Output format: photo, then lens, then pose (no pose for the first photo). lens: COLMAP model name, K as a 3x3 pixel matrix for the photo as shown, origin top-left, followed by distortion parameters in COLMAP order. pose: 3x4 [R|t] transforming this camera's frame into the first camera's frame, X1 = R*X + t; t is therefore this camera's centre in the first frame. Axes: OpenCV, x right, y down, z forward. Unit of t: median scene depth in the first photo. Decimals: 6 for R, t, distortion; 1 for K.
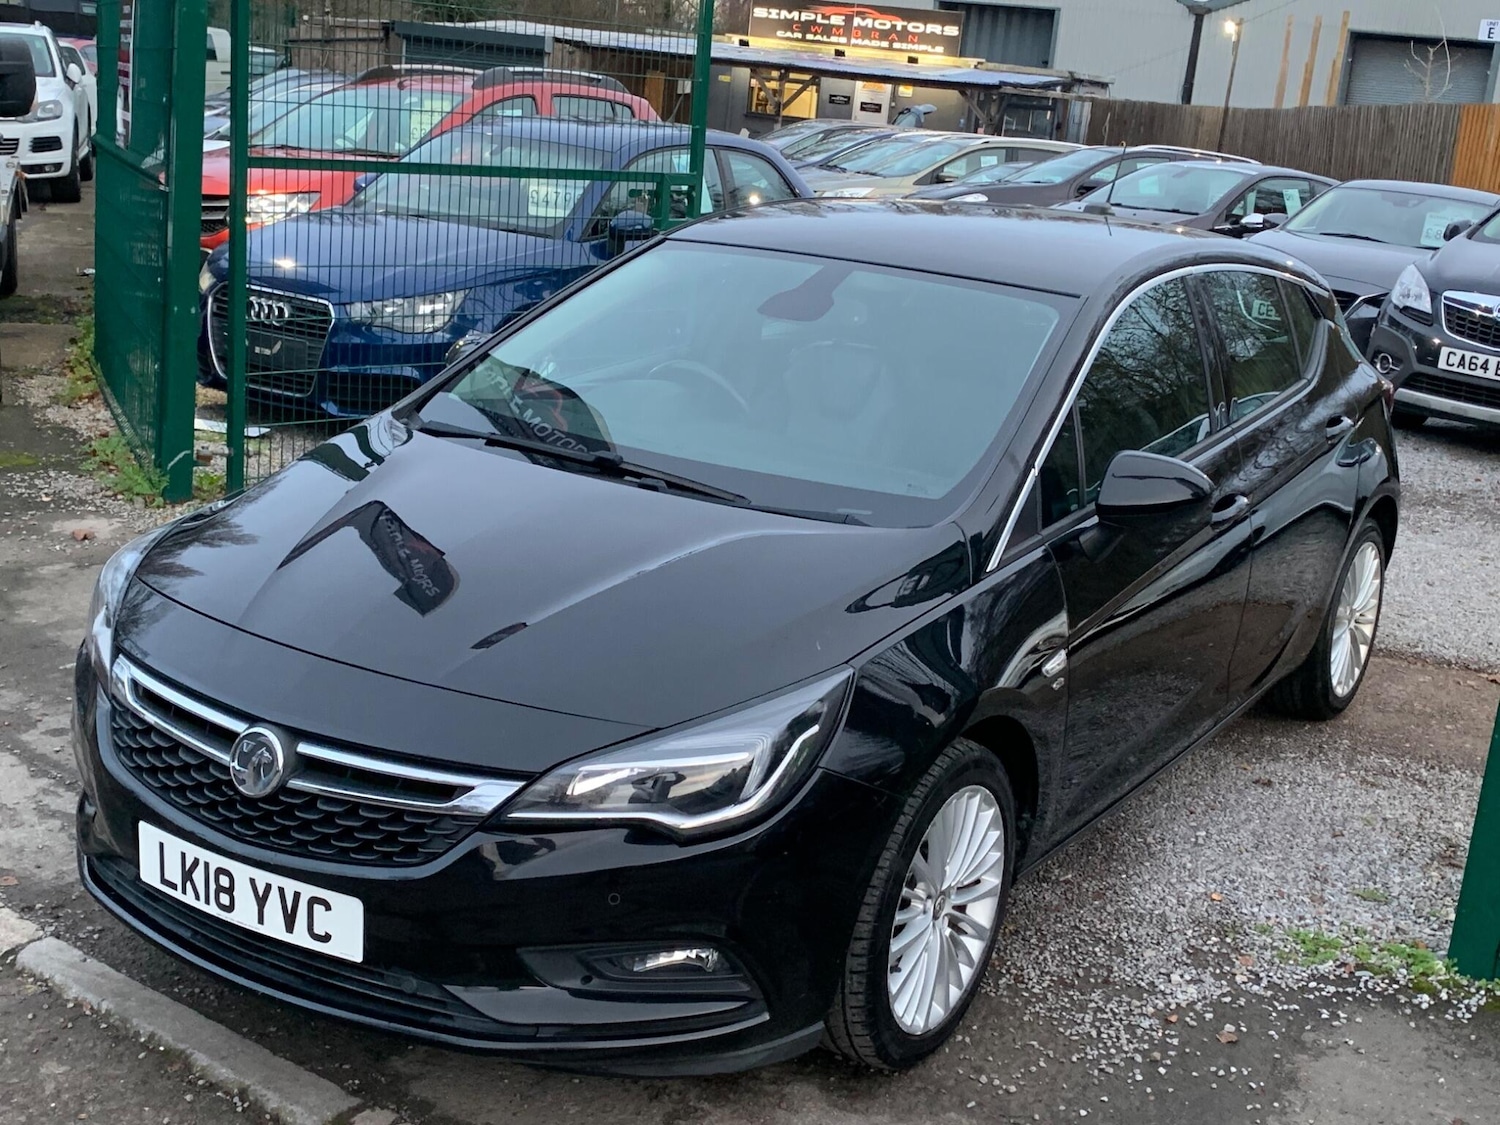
lens RADIAL K [[1921.5, 0, 780.8], [0, 1921.5, 560.7], [0, 0, 1]] dist [0.068573, 0.000000]
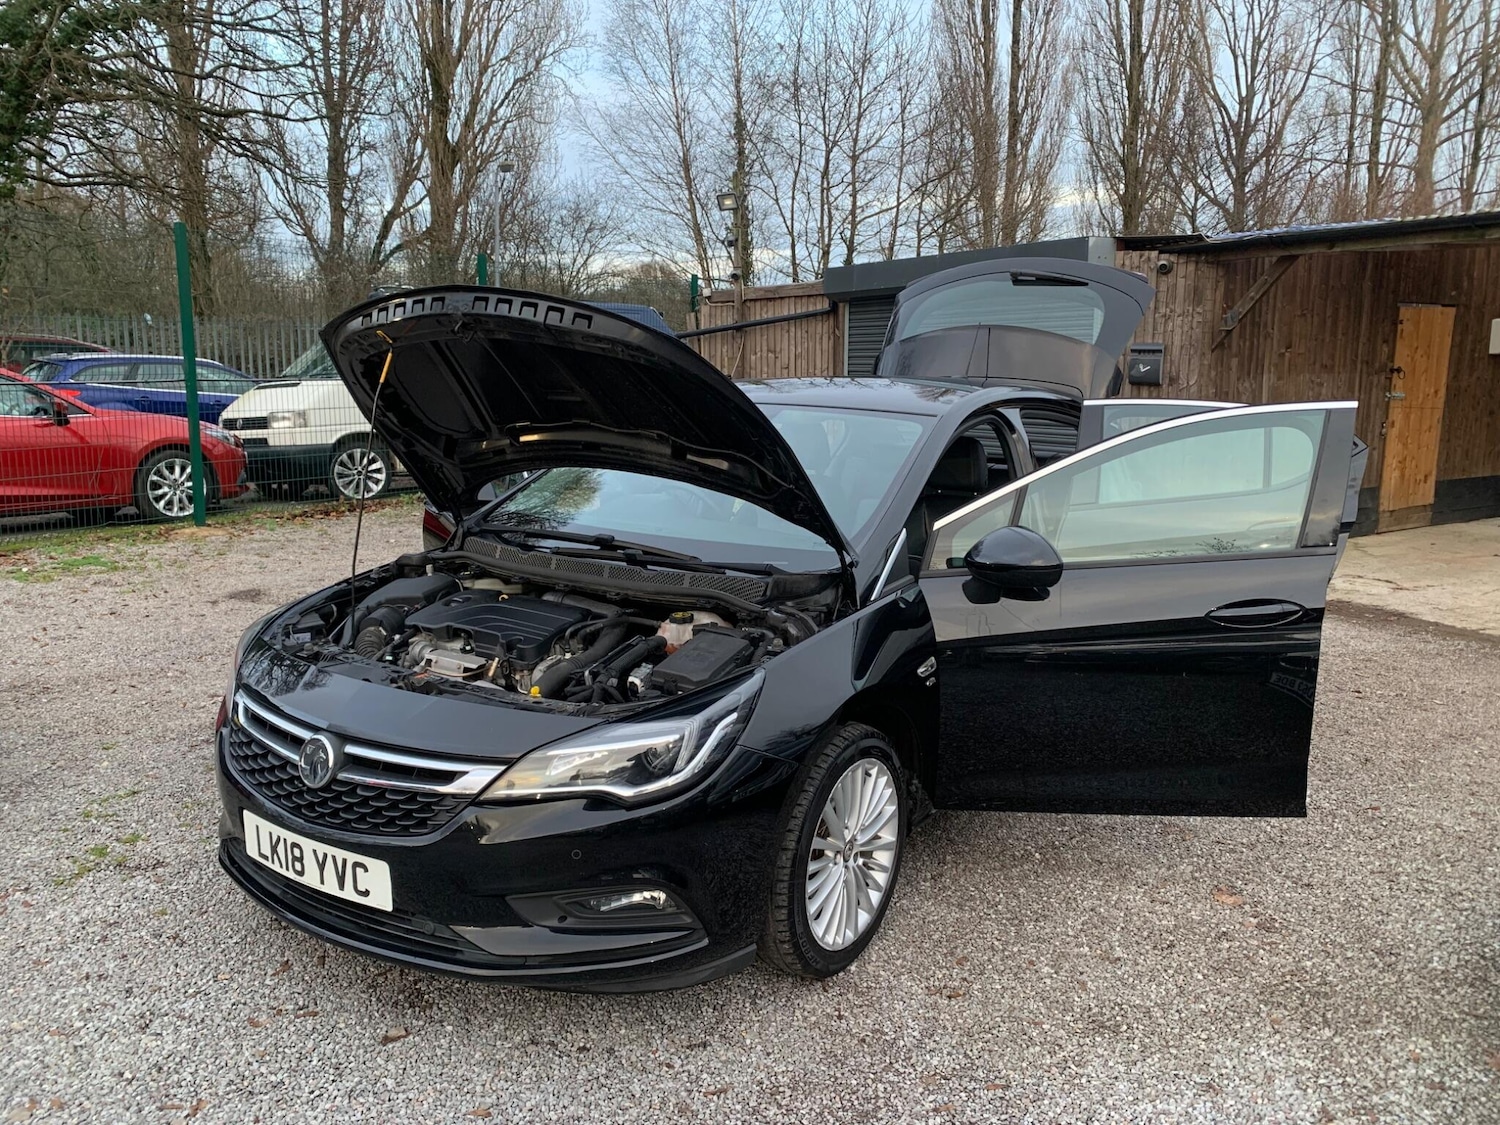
lens RADIAL K [[1138.5, 0, 773.1], [0, 1138.5, 569.1], [0, 0, 1]] dist [0.008941, -0.006534]
pose [[0.998089, -0.050441, -0.035685, 0.077275], [0.047531, 0.995806, -0.078169, 0.049045], [0.039478, 0.076323, 0.996301, 0.220297]]
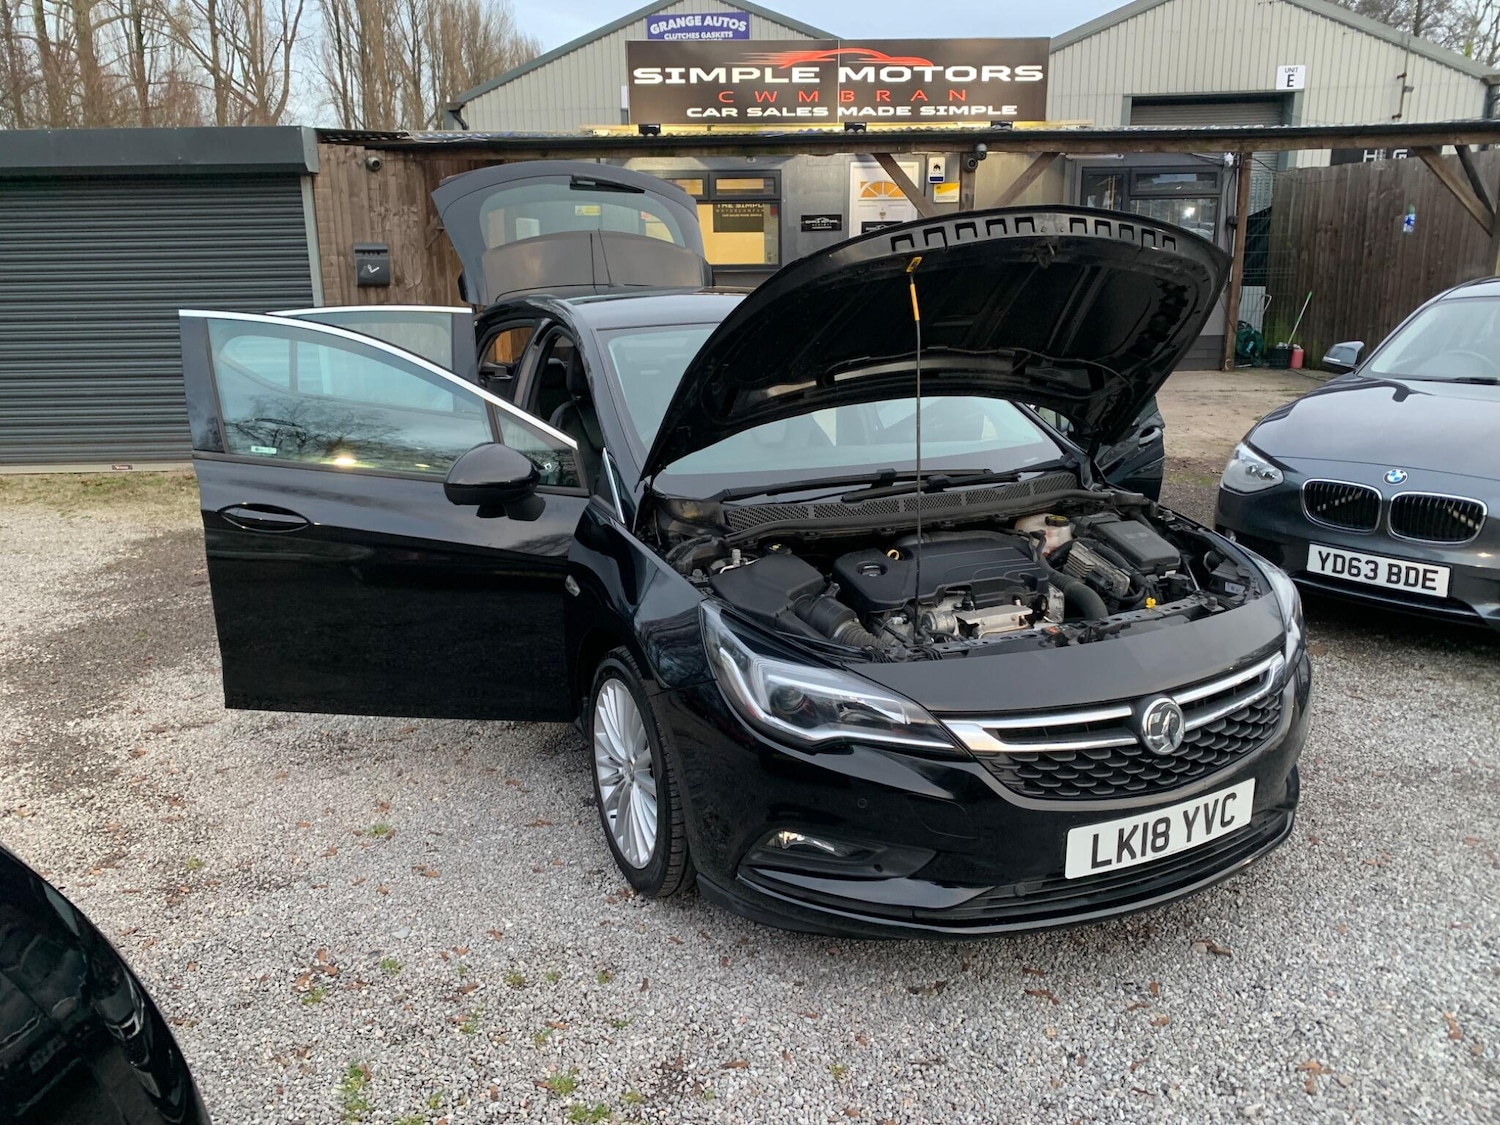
lens RADIAL K [[1138.5, 0, 740.0], [0, 1138.5, 554.5], [0, 0, 1]] dist [0.008941, -0.006534]
pose [[0.540300, -0.286334, 0.791258, -0.969822], [0.259526, 0.951188, 0.166995, -0.194651], [-0.800452, 0.115124, 0.588238, 0.773235]]
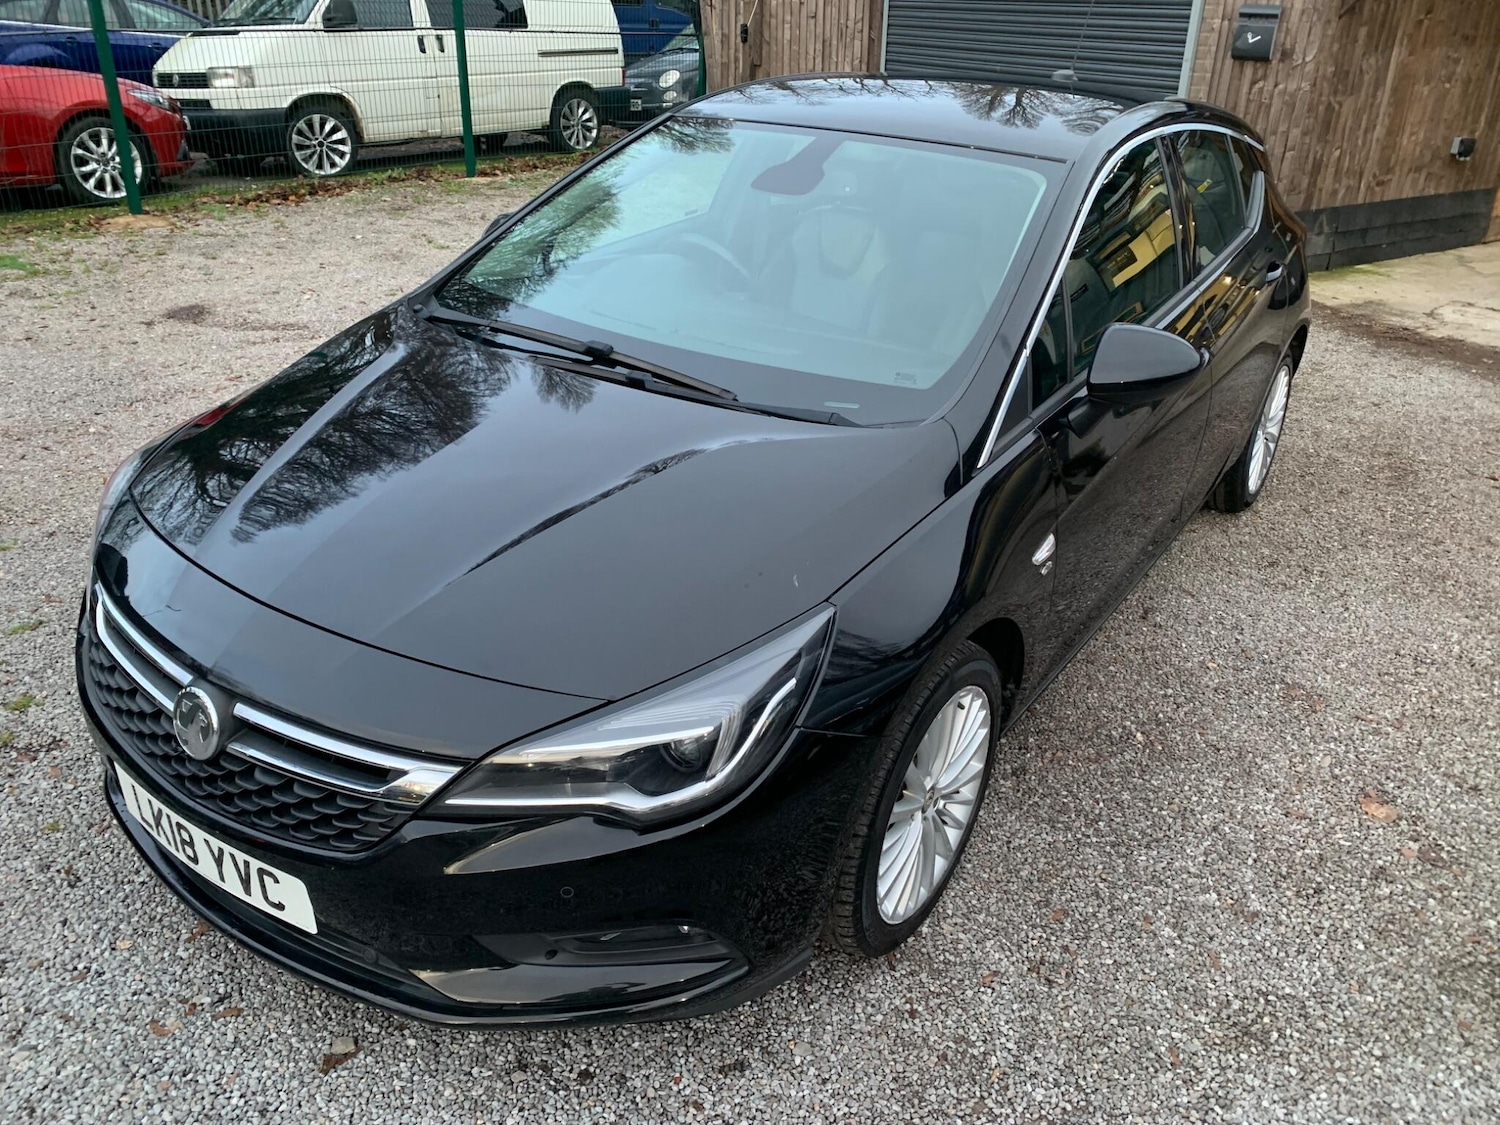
lens RADIAL K [[1138.5, 0, 771.7], [0, 1138.5, 558.8], [0, 0, 1]] dist [0.008941, -0.006534]
pose [[0.998576, -0.017493, -0.050391, 0.036653], [0.027321, 0.979101, 0.201529, -0.077383], [0.045813, -0.202619, 0.978185, 0.488141]]
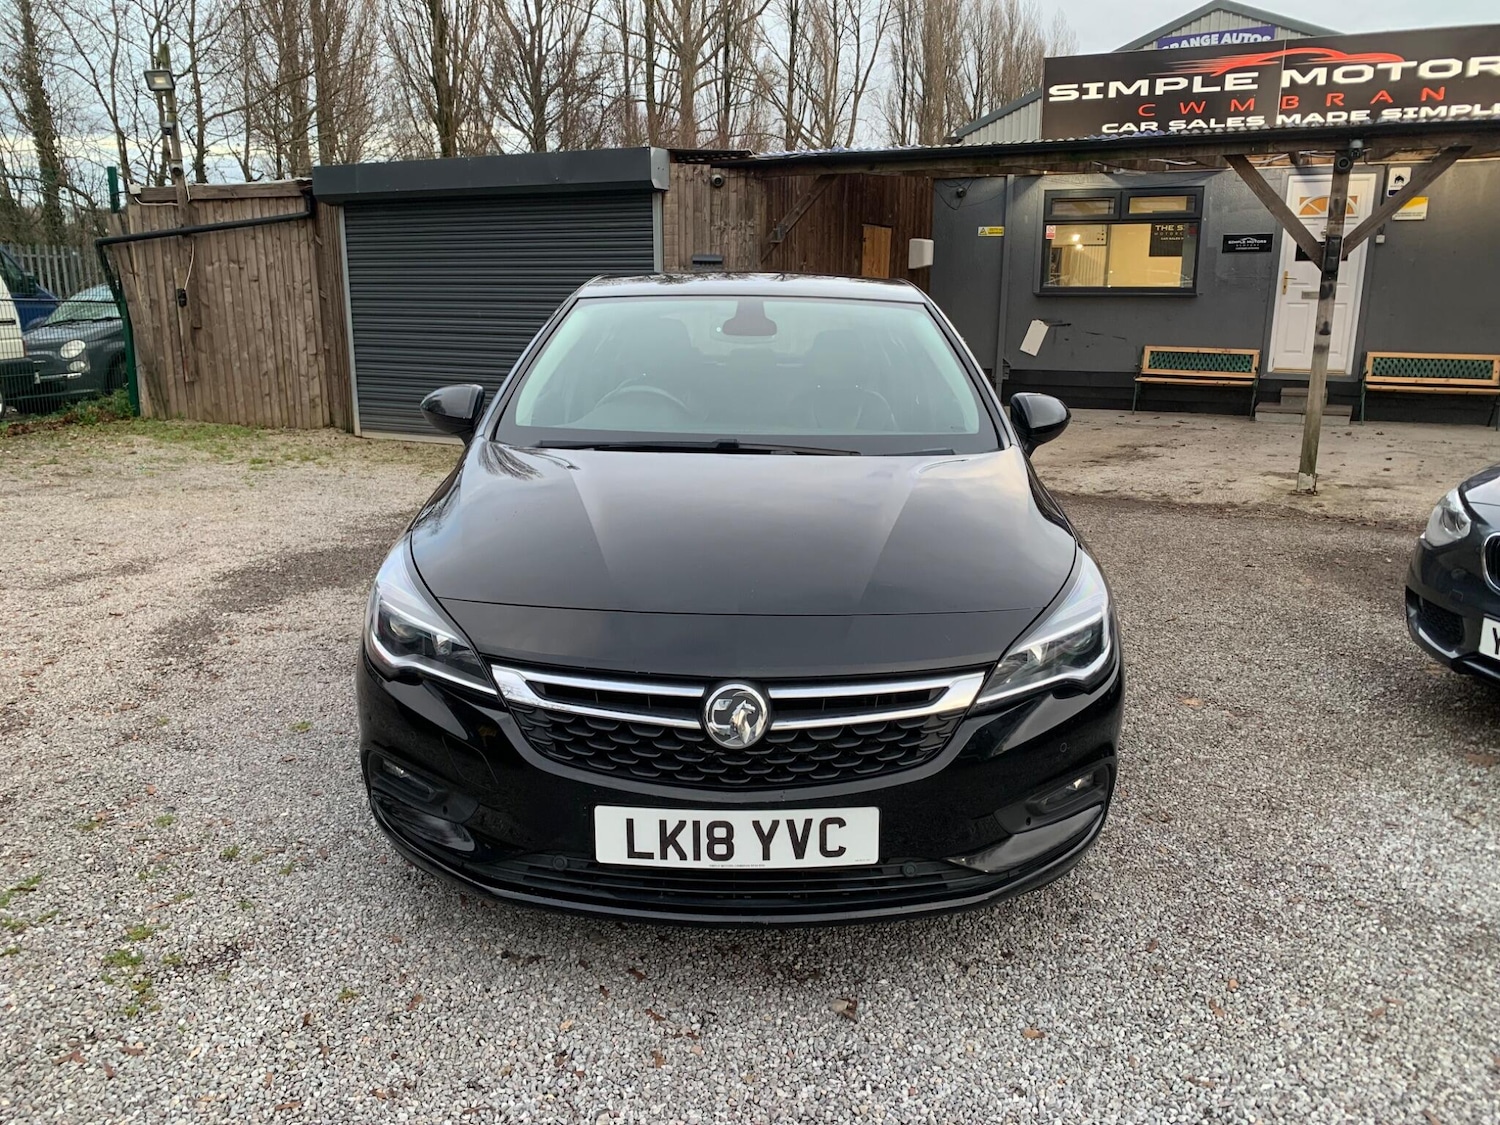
lens RADIAL K [[1138.5, 0, 747.5], [0, 1138.5, 550.3], [0, 0, 1]] dist [0.008941, -0.006534]
pose [[0.853944, -0.175045, 0.490039, -0.563557], [0.181398, 0.982788, 0.034953, -0.009323], [-0.487723, 0.059044, 0.871000, 0.432925]]
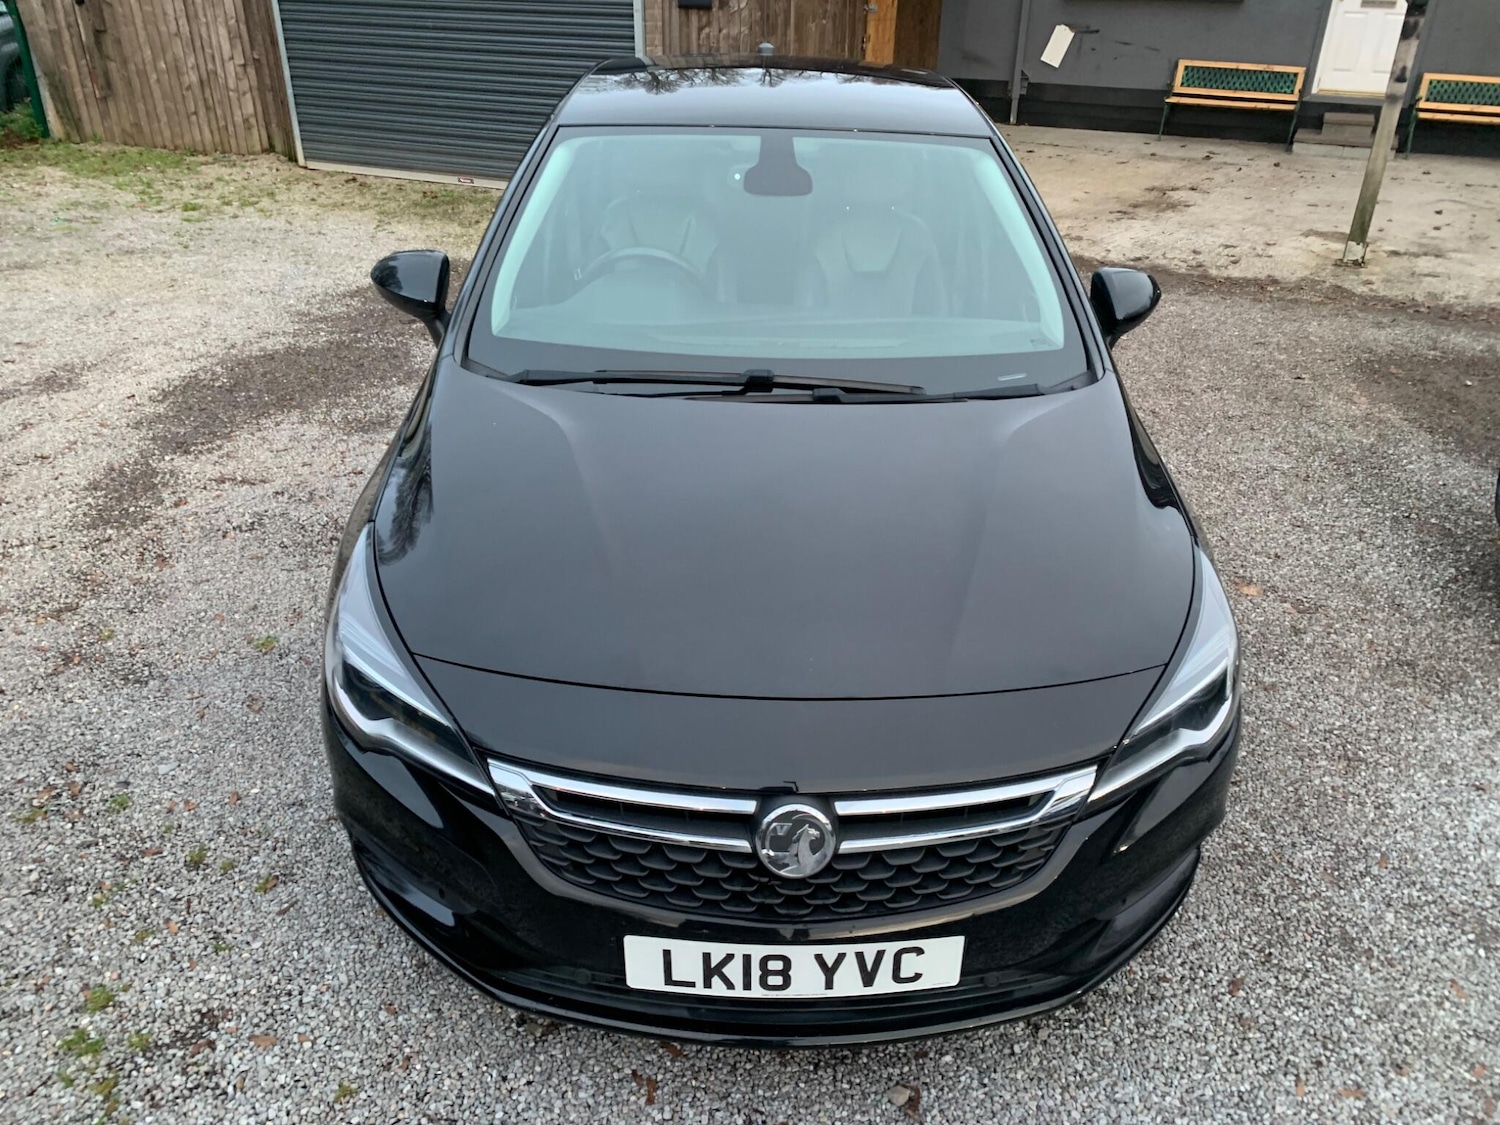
lens RADIAL K [[1138.5, 0, 760.5], [0, 1138.5, 547.3], [0, 0, 1]] dist [0.008941, -0.006534]
pose [[0.839866, -0.299350, 0.452786, -0.481182], [0.174046, 0.938650, 0.297733, -0.180966], [-0.514134, -0.171250, 0.840440, 0.592750]]
